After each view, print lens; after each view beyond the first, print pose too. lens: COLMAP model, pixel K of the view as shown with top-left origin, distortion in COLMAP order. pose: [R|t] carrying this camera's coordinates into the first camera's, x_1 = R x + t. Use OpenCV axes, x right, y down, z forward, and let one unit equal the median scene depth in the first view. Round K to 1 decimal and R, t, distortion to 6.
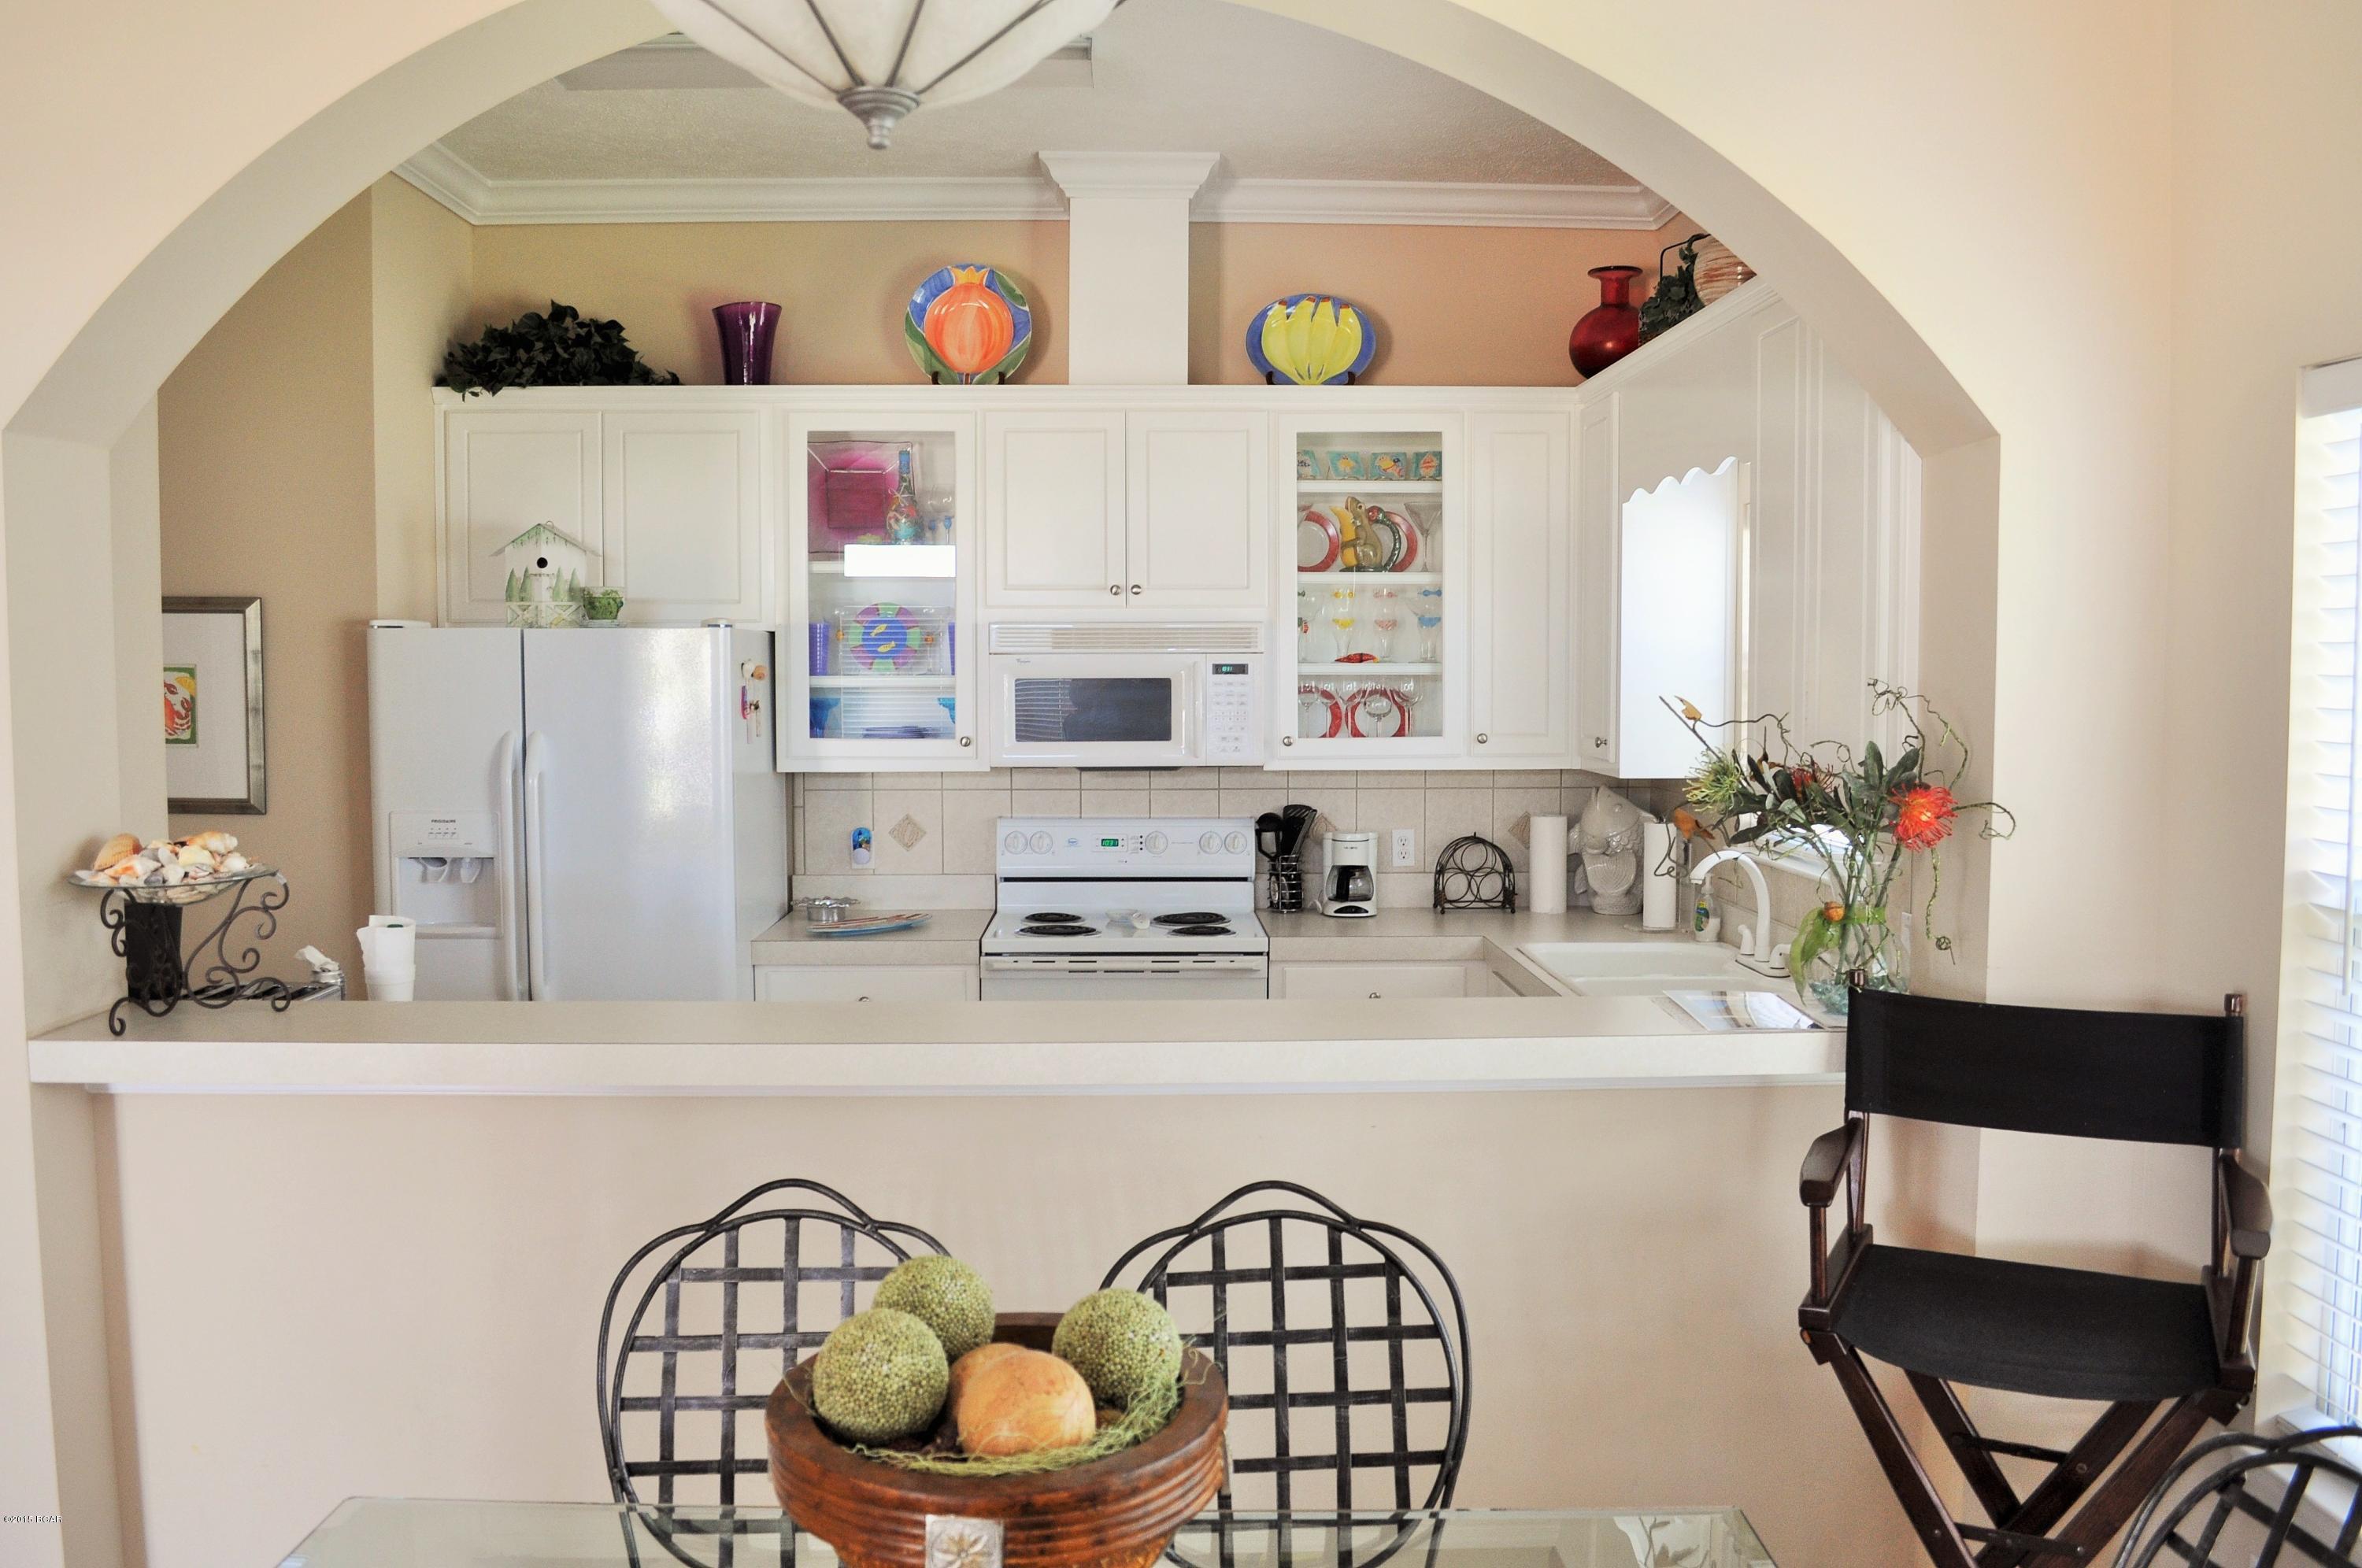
lens RADIAL K [[1856.1, 0, 1185.7], [0, 1856.1, 788.7], [0, 0, 1]] dist [-0.085742, 0.015663]
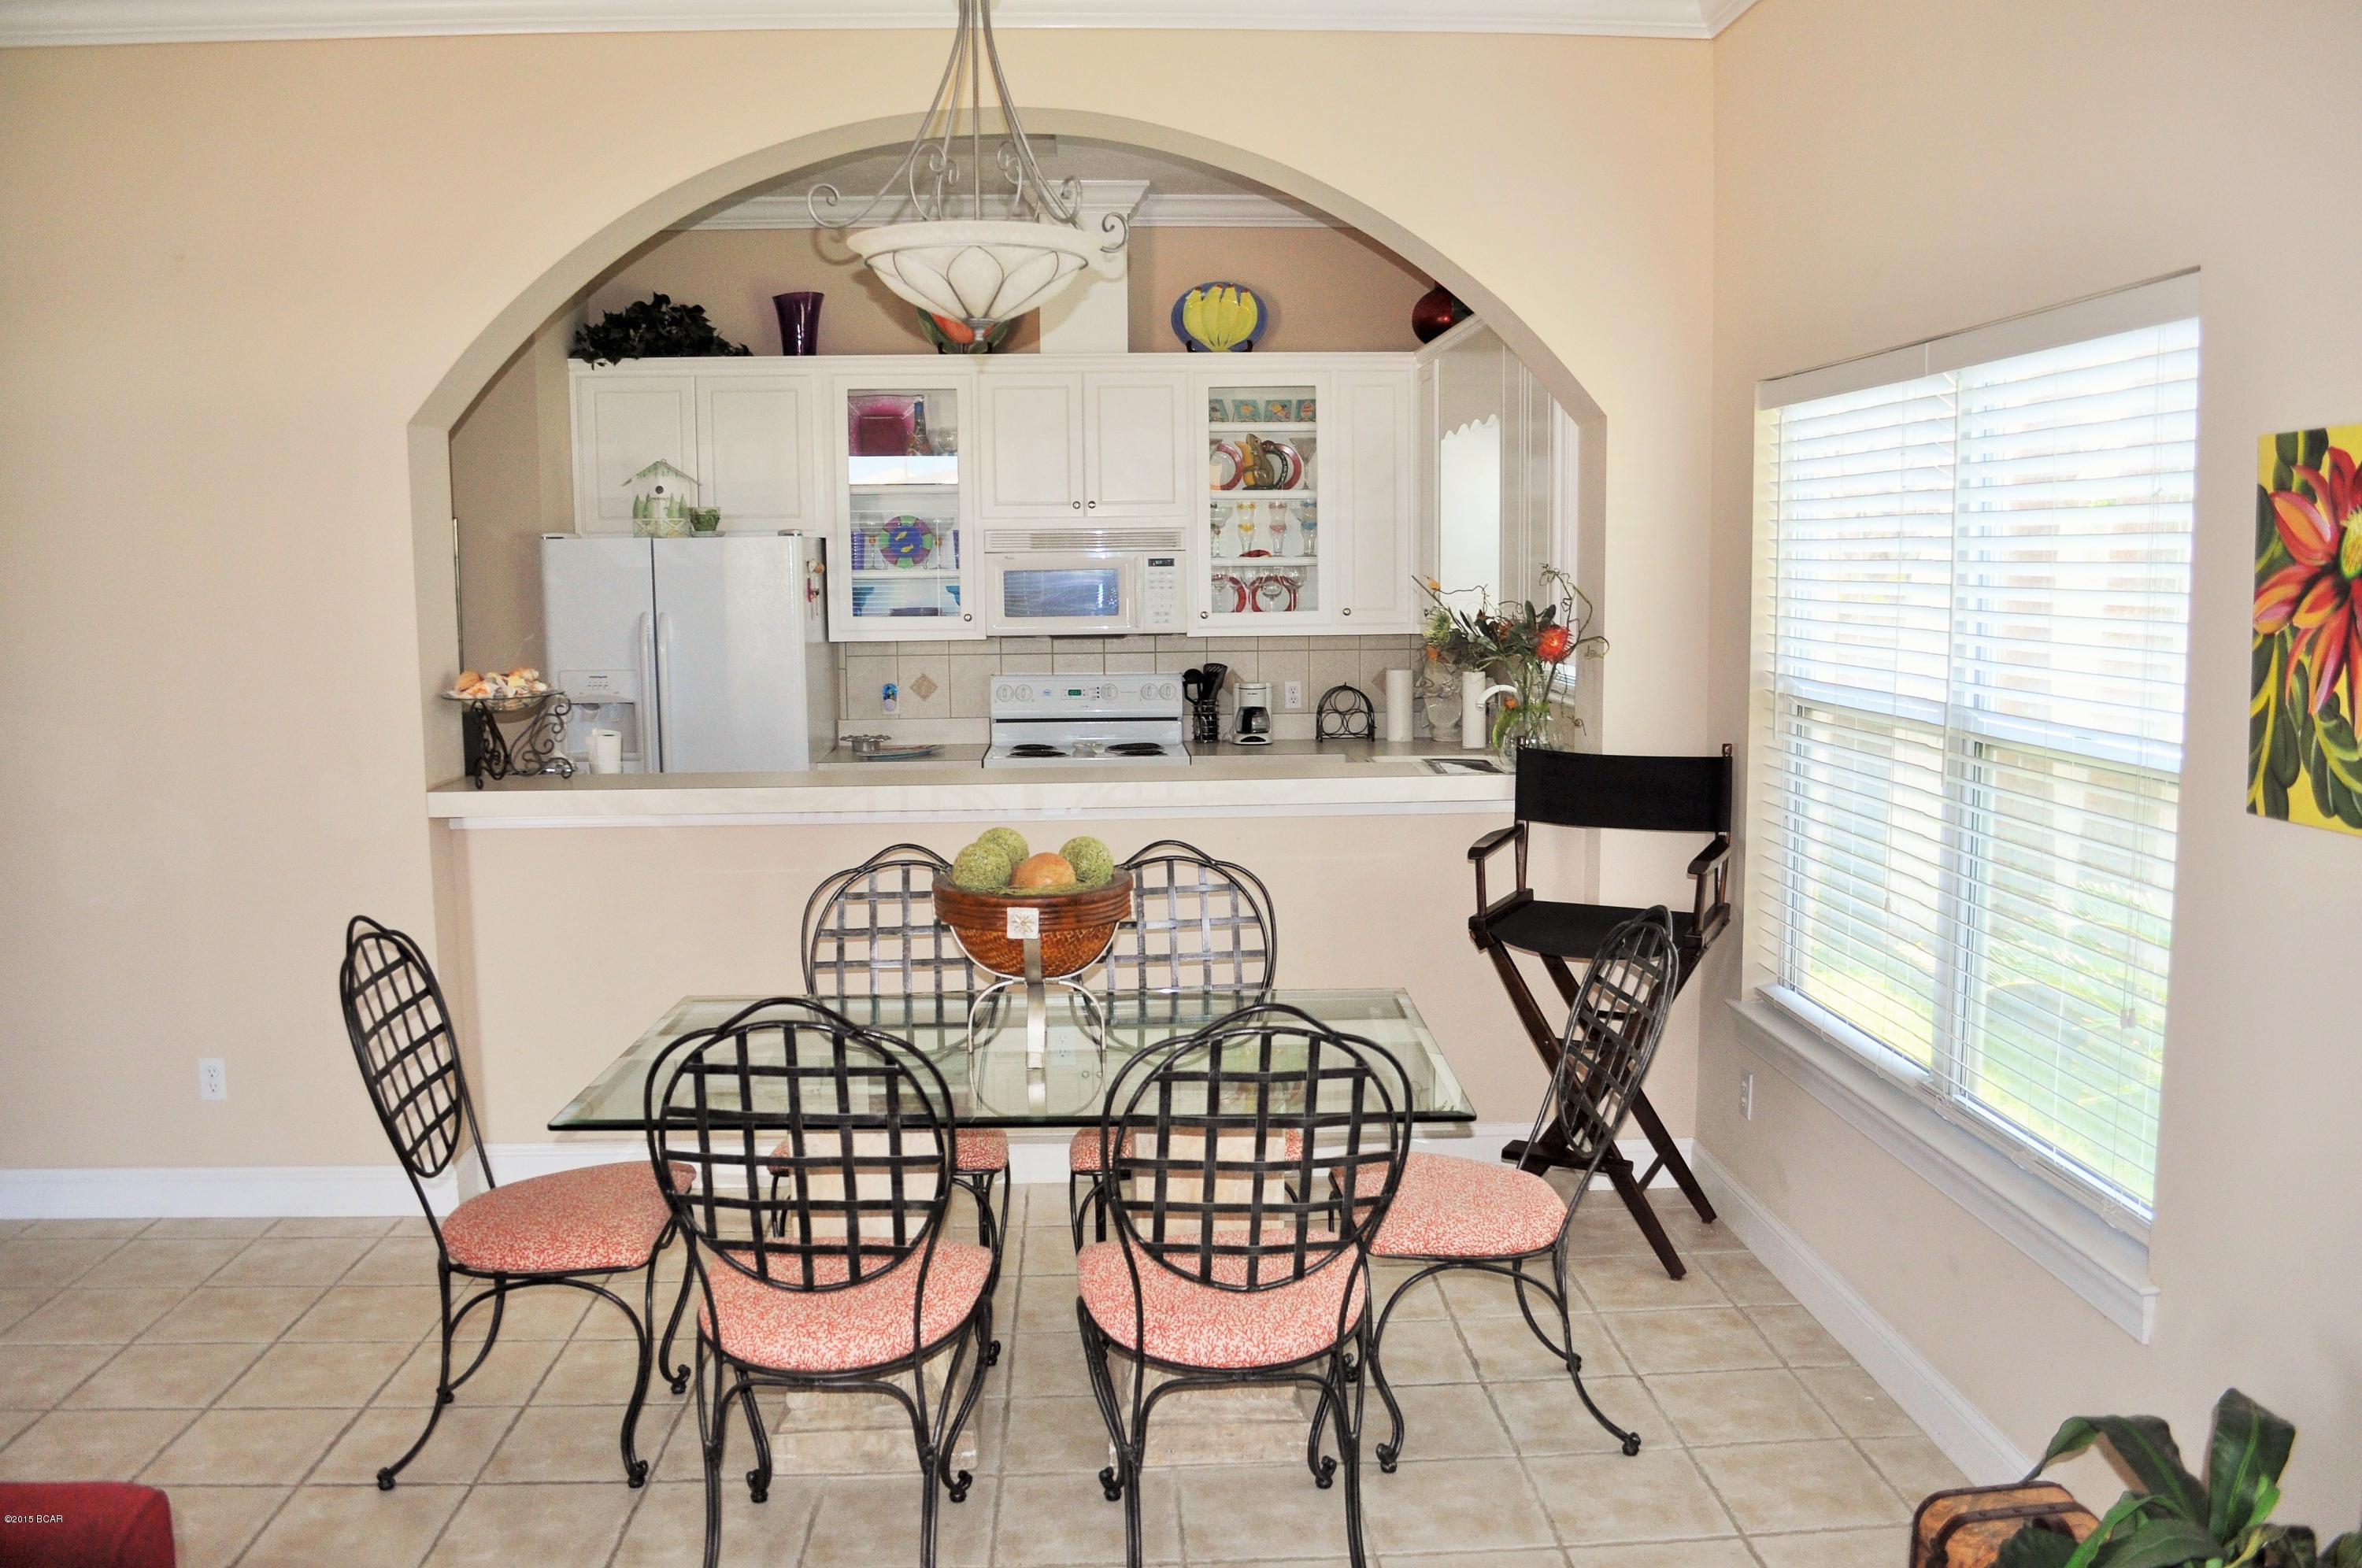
lens RADIAL K [[1856.1, 0, 1191.1], [0, 1856.1, 780.0], [0, 0, 1]] dist [-0.085742, 0.015663]
pose [[0.999649, -0.011523, 0.023847, 0.011331], [0.010286, 0.998629, 0.051335, 0.025471], [-0.024406, -0.051071, 0.998397, -0.367970]]
